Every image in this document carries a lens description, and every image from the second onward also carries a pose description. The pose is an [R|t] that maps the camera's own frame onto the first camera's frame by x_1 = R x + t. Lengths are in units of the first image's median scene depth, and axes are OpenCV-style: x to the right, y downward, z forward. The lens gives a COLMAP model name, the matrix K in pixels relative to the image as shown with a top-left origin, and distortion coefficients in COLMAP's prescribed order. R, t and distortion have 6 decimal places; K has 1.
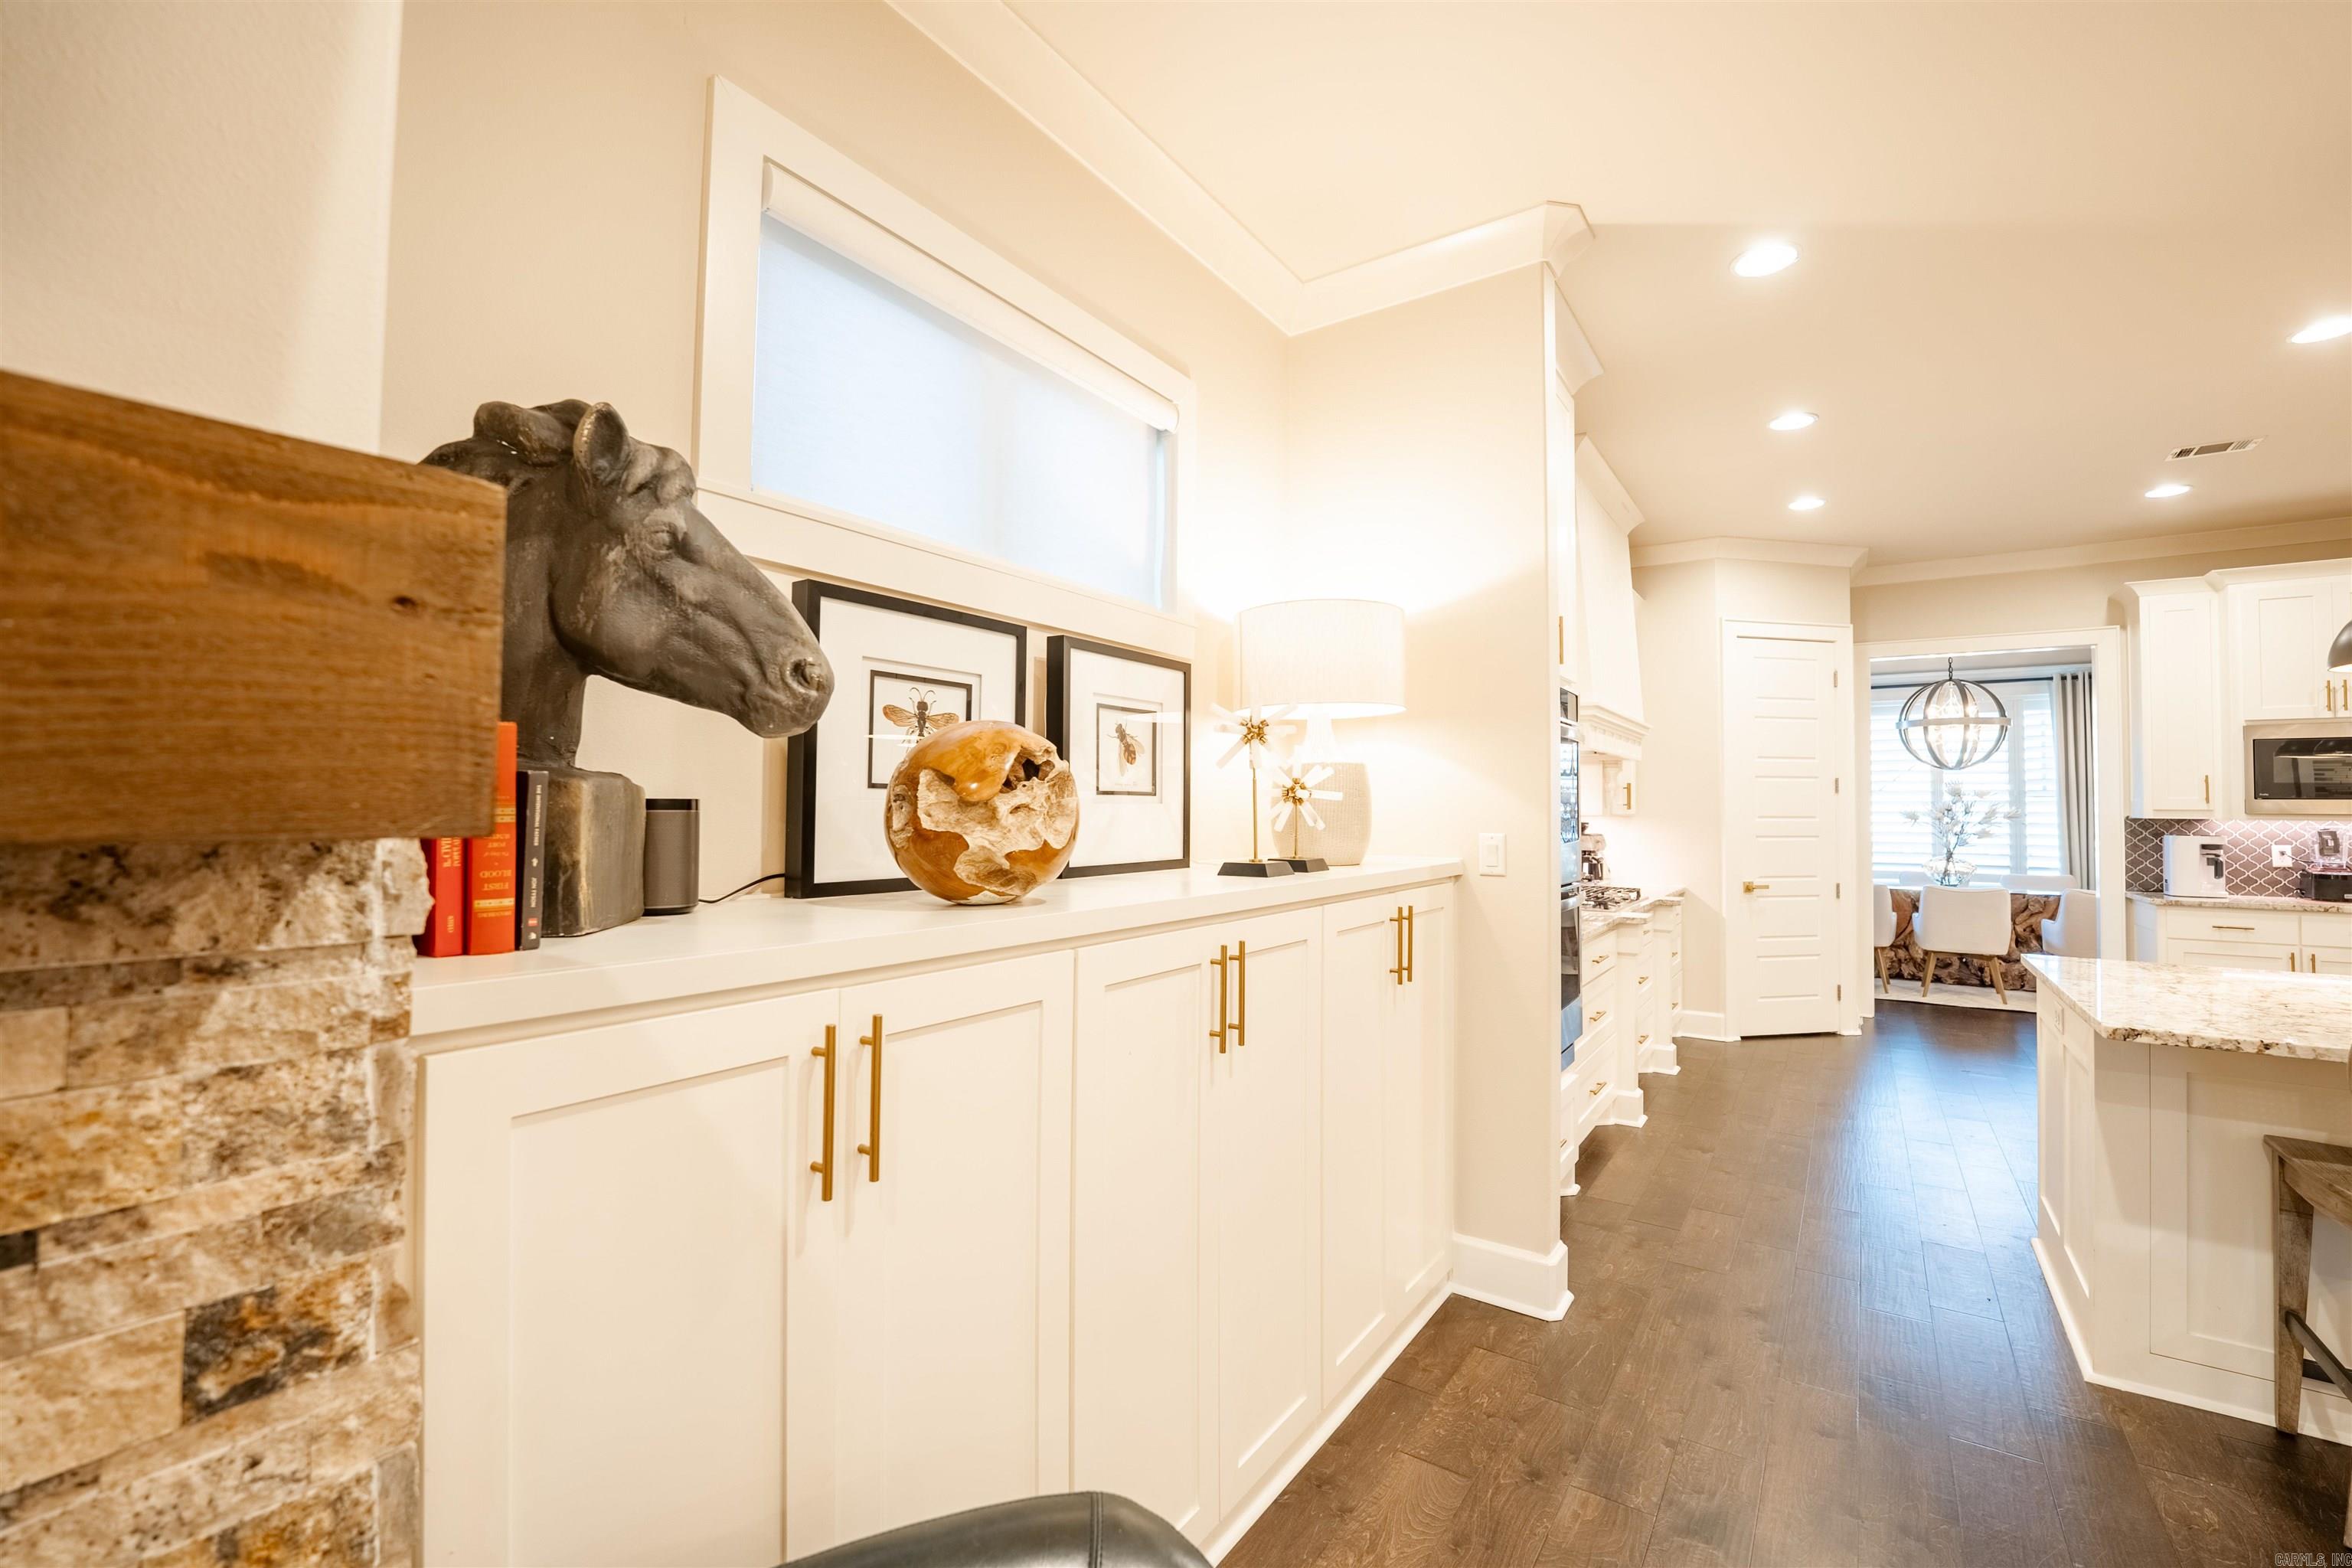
lens RADIAL K [[961.0, 0, 1185.4], [0, 961.0, 782.0], [0, 0, 1]] dist [-0.015990, 0.000443]
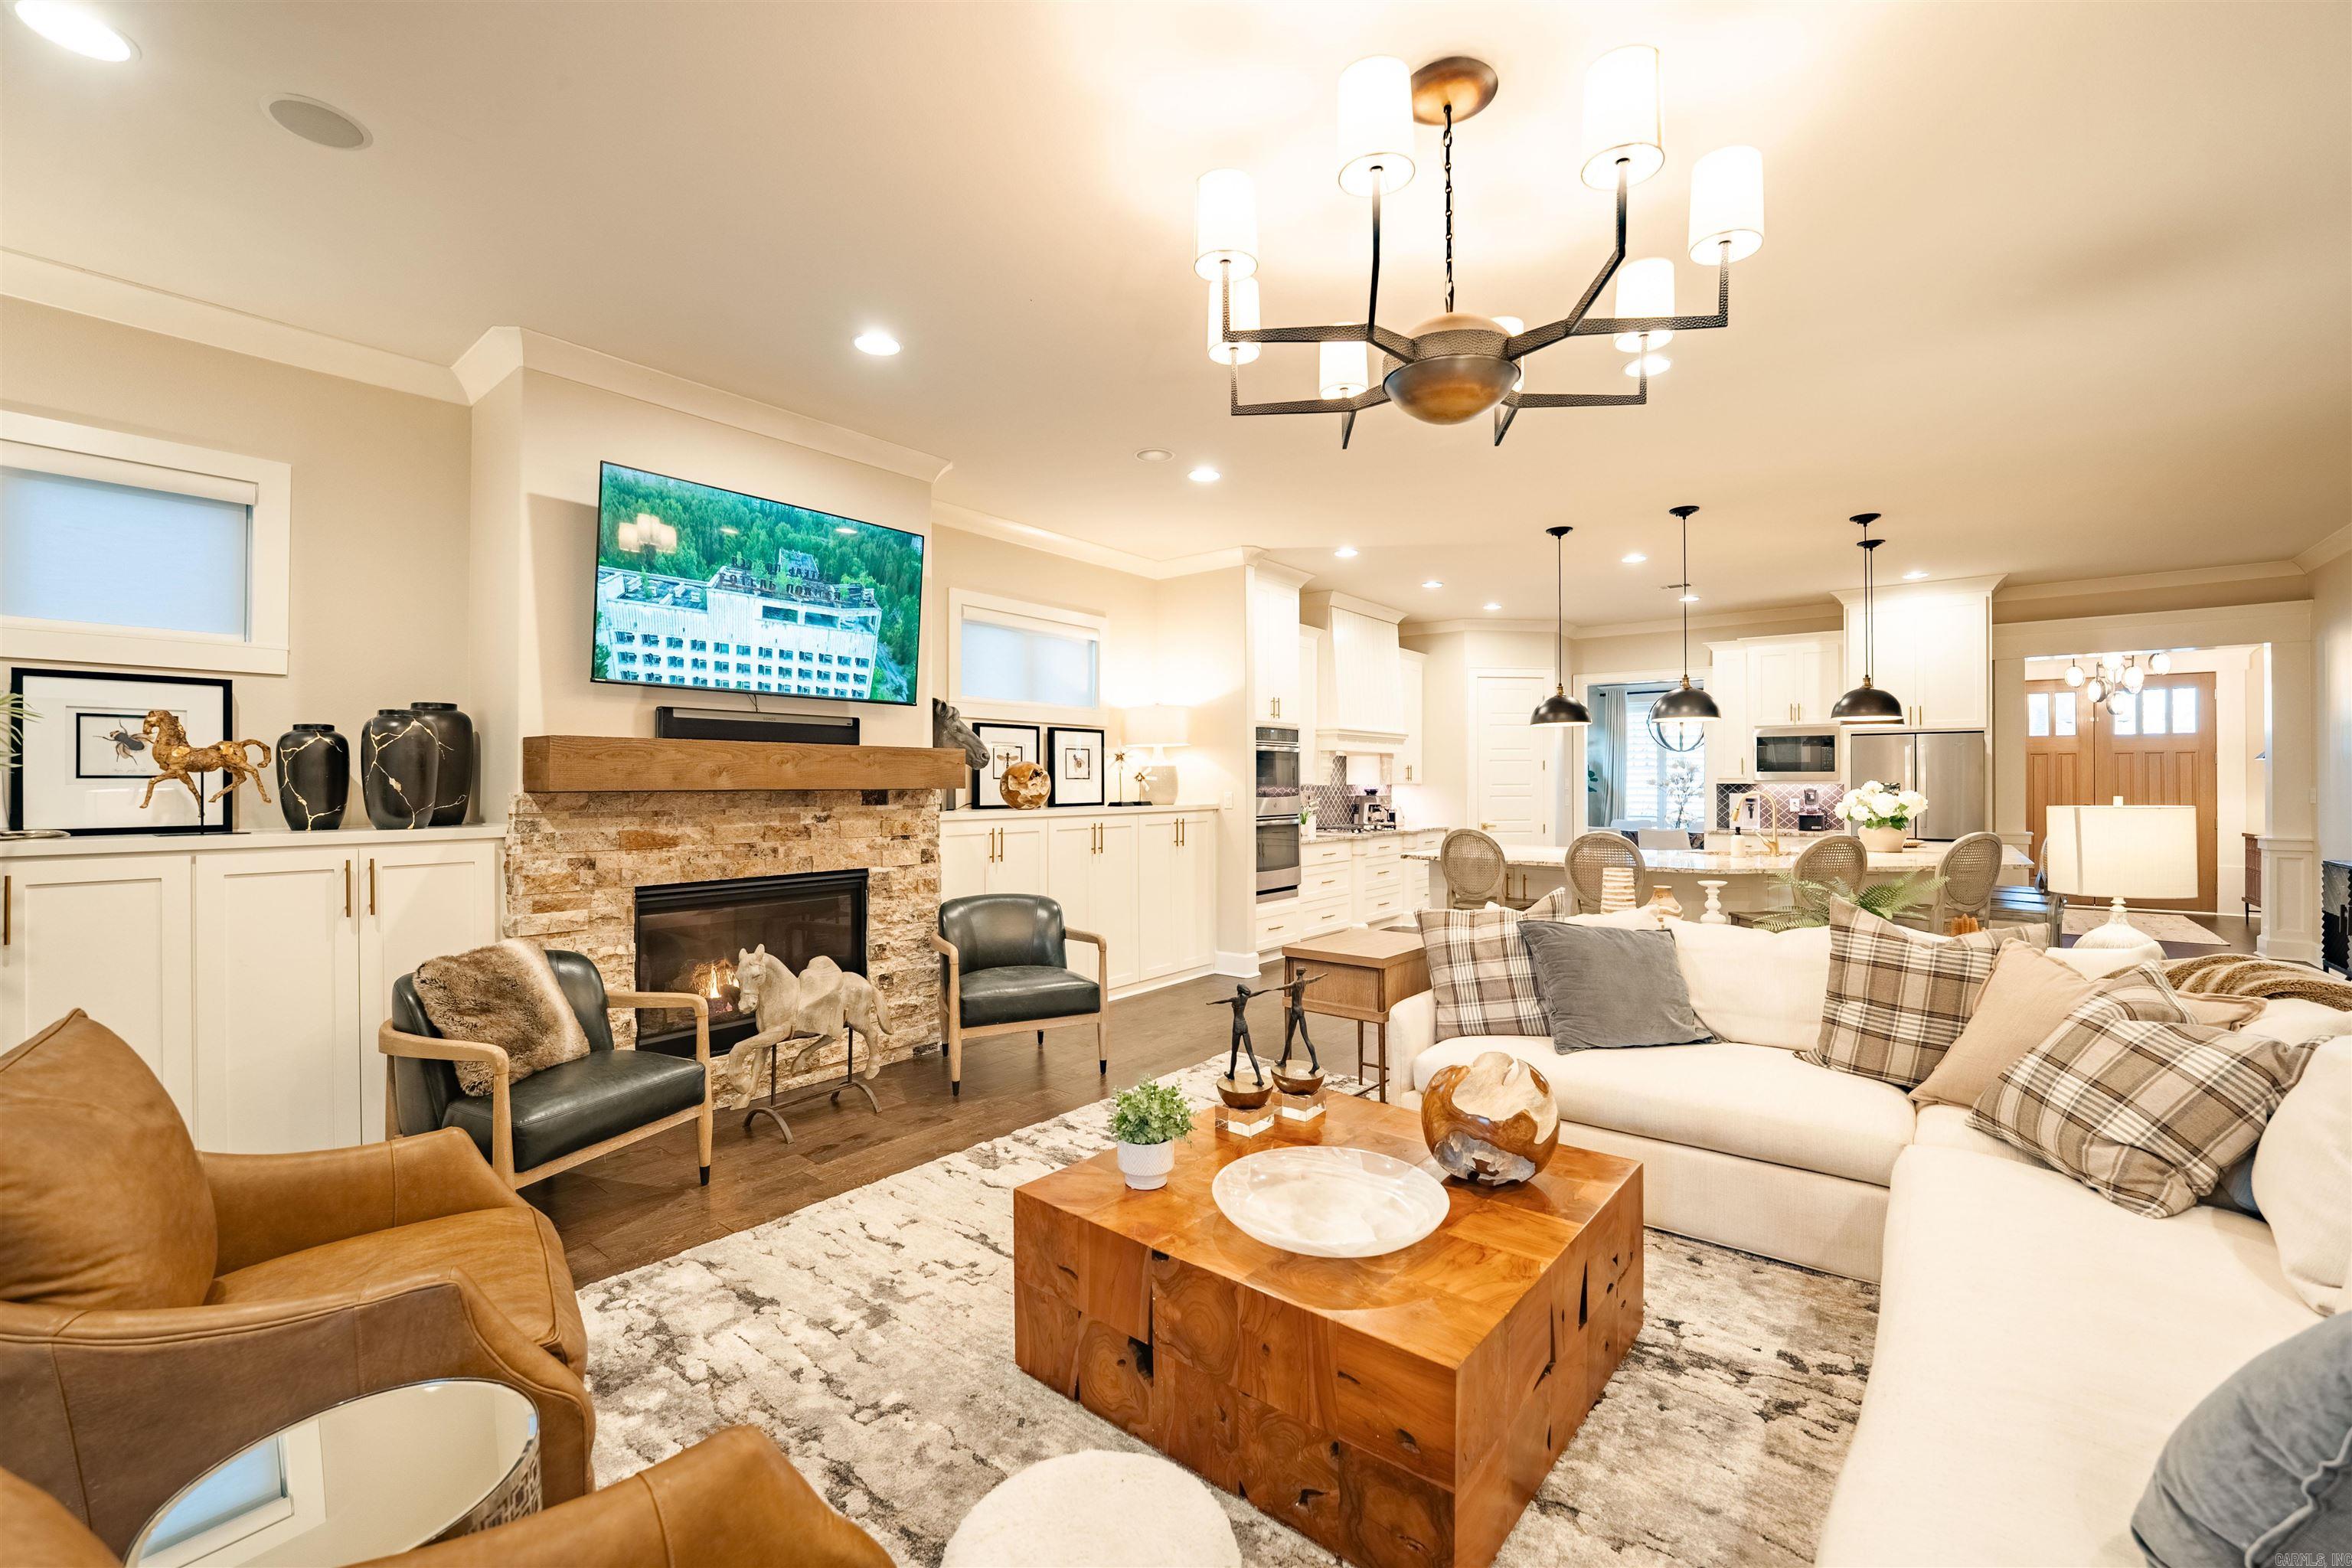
lens RADIAL K [[961.0, 0, 1182.5], [0, 961.0, 783.0], [0, 0, 1]] dist [-0.015990, 0.000443]
pose [[0.997507, -0.010309, -0.069805, 1.614908], [0.012265, 0.999543, 0.027646, -0.181759], [0.069488, -0.028433, 0.997178, -6.555240]]
